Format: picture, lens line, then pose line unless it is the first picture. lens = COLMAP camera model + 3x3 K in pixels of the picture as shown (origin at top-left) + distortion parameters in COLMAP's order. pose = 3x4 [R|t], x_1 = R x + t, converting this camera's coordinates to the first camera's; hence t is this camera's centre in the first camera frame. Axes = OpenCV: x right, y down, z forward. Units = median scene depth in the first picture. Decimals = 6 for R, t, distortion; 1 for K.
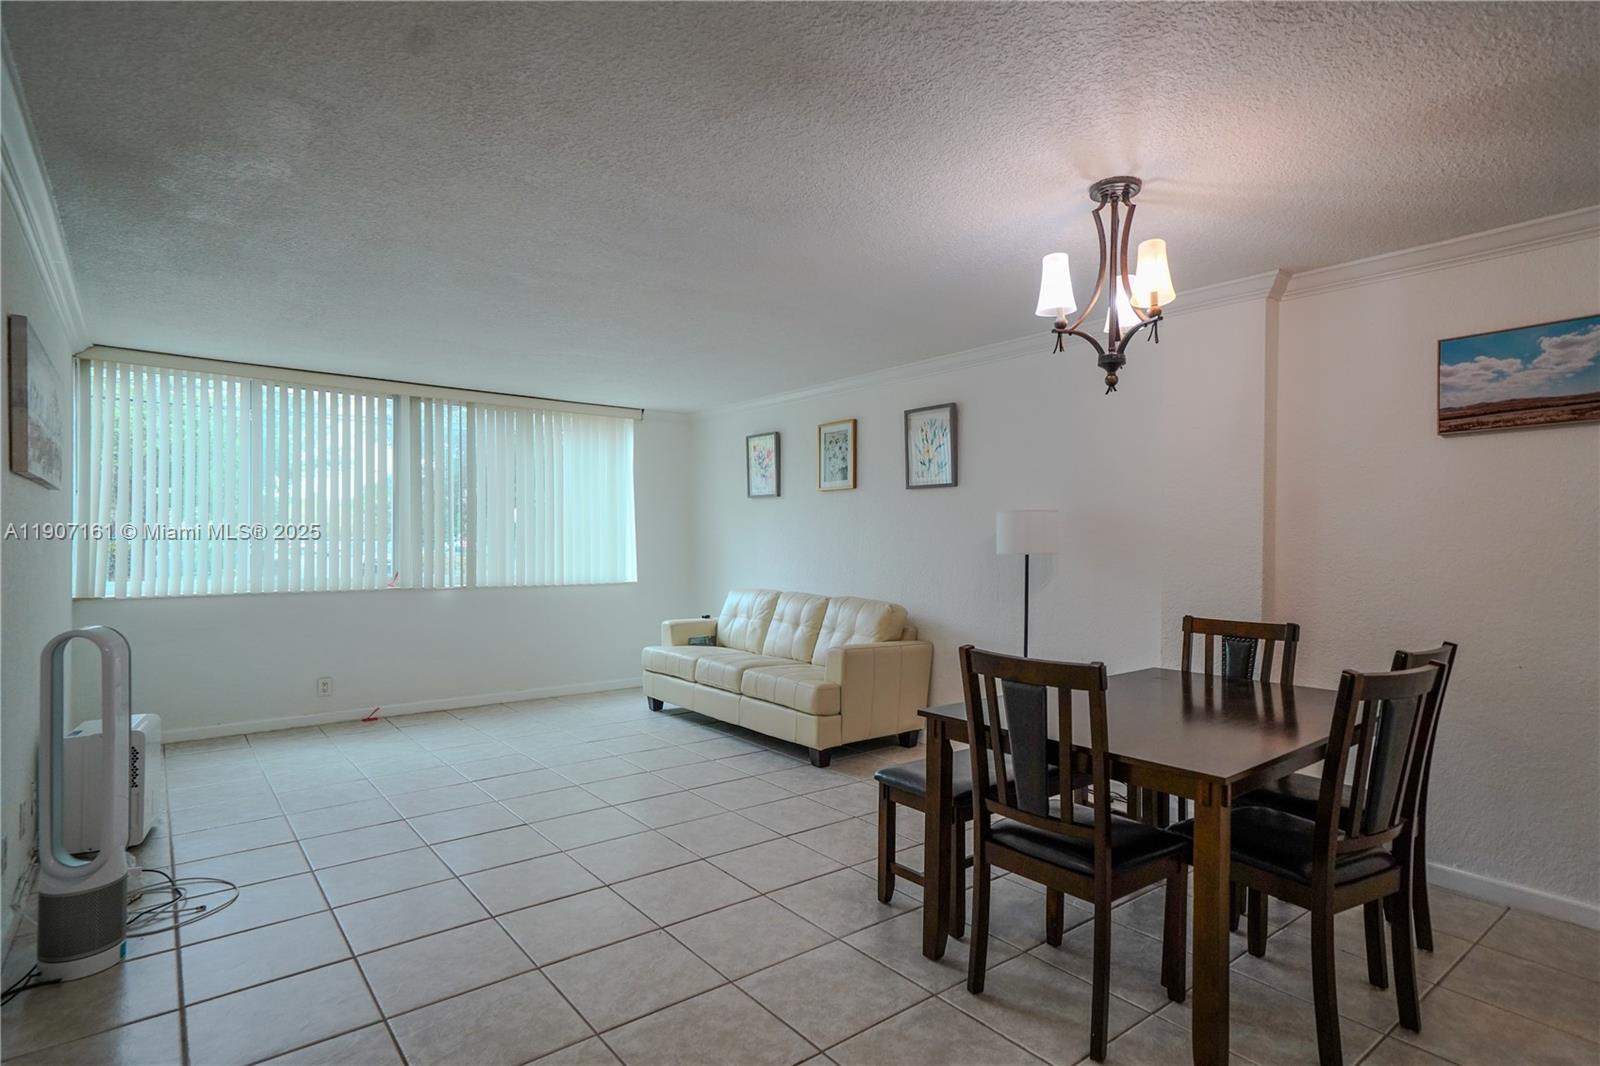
lens RADIAL K [[837.4, 0, 801.2], [0, 837.4, 540.6], [0, 0, 1]] dist [0.022864, -0.001272]
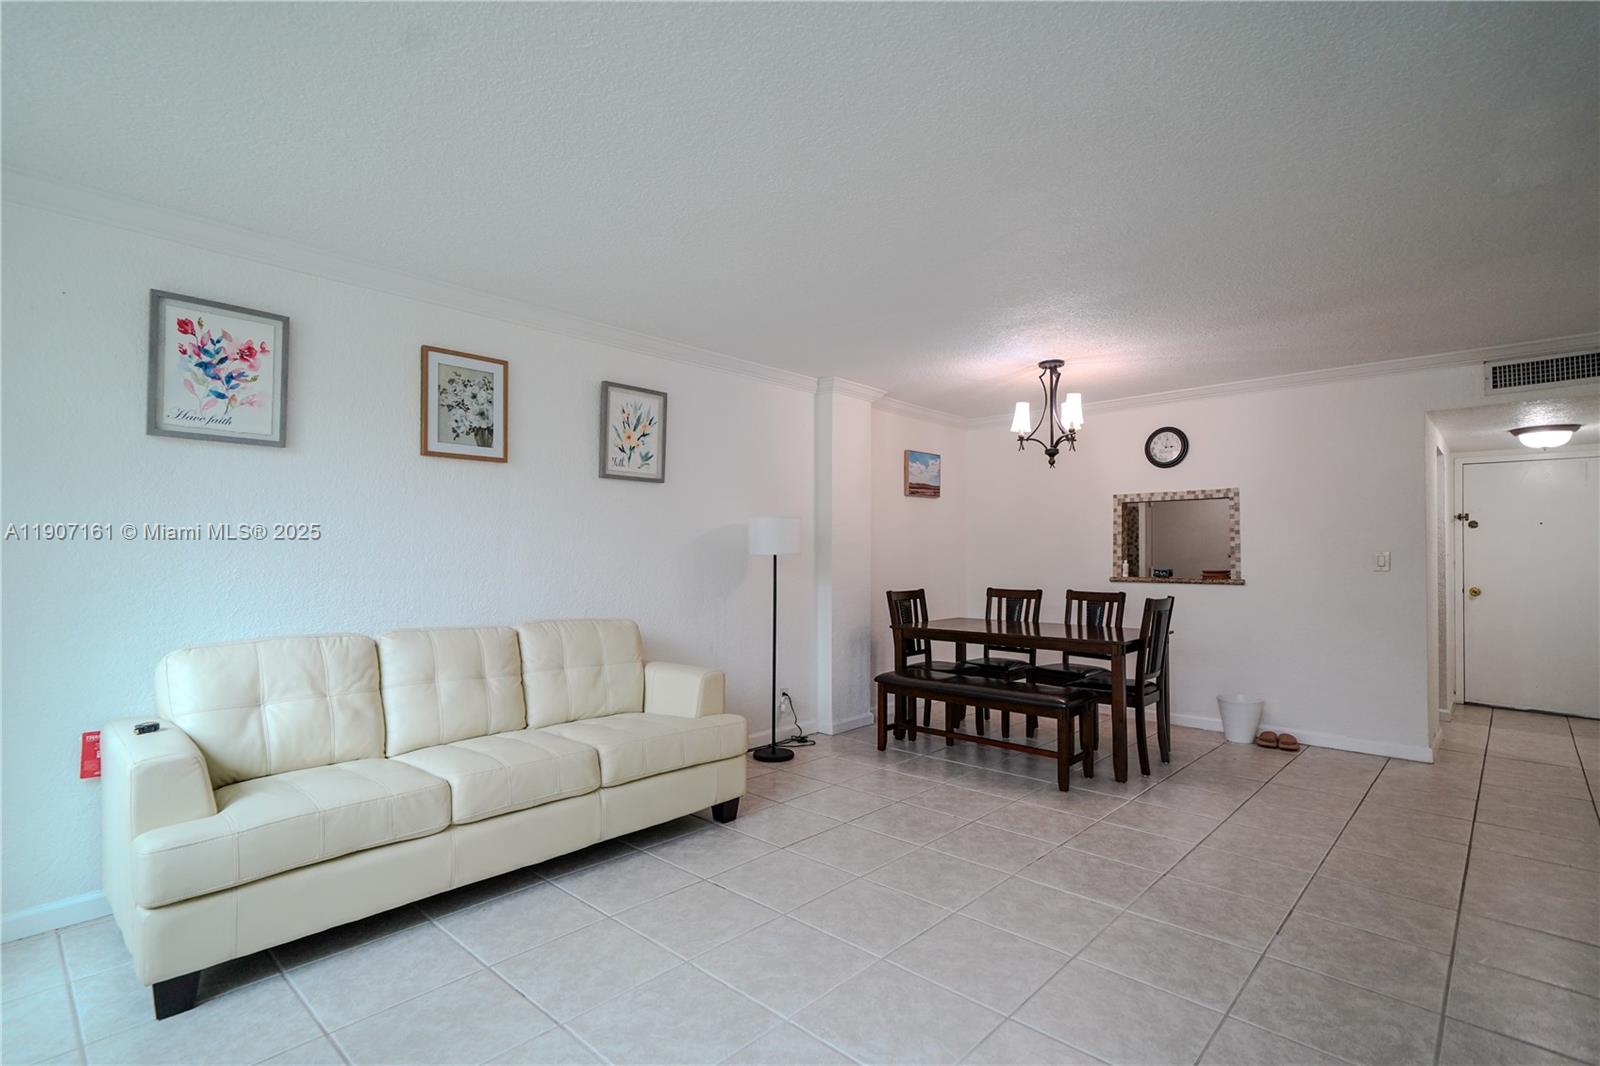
lens RADIAL K [[768.2, 0, 799.3], [0, 768.2, 540.4], [0, 0, 1]] dist [0.015492, 0.000011]
pose [[-0.162422, 0.011239, 0.986657, -0.591069], [-0.005545, 0.999909, -0.012303, 0.007090], [-0.986706, -0.007470, -0.162344, 0.861874]]
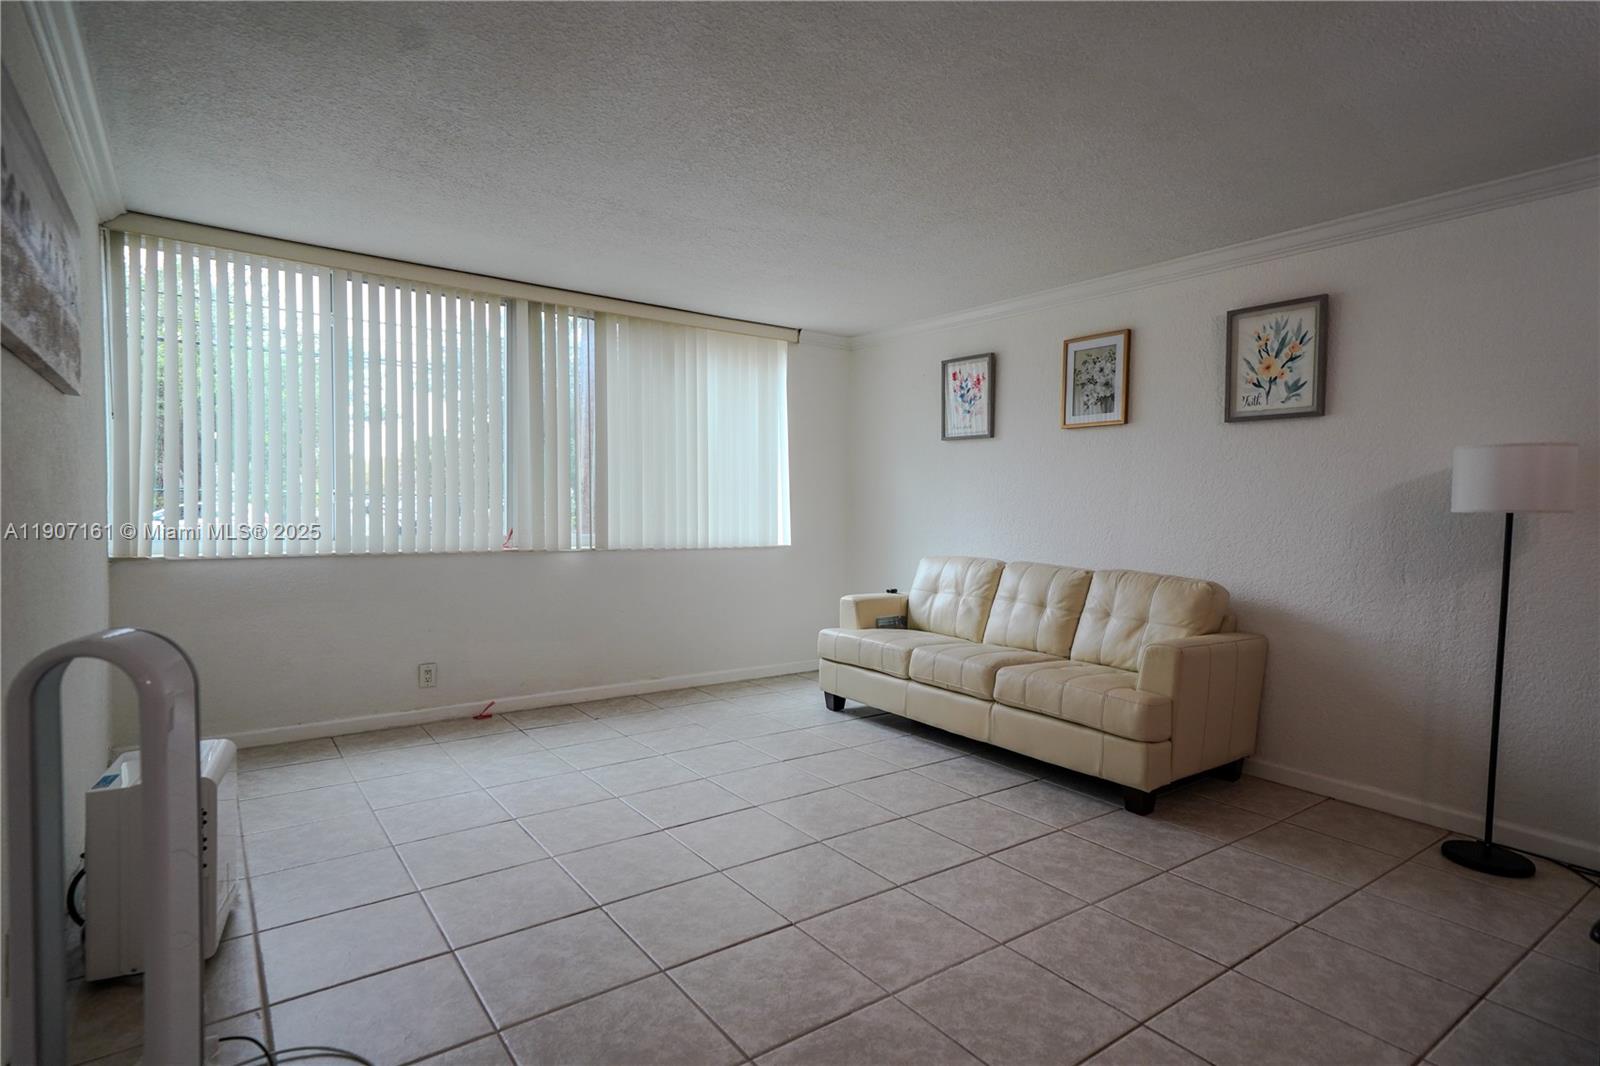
lens RADIAL K [[837.4, 0, 800.6], [0, 837.4, 538.8], [0, 0, 1]] dist [0.022864, -0.001272]
pose [[0.999310, 0.012458, -0.035004, -0.195713], [-0.010971, 0.999042, 0.042360, 0.010925], [0.035499, -0.041947, 0.998489, 0.242405]]
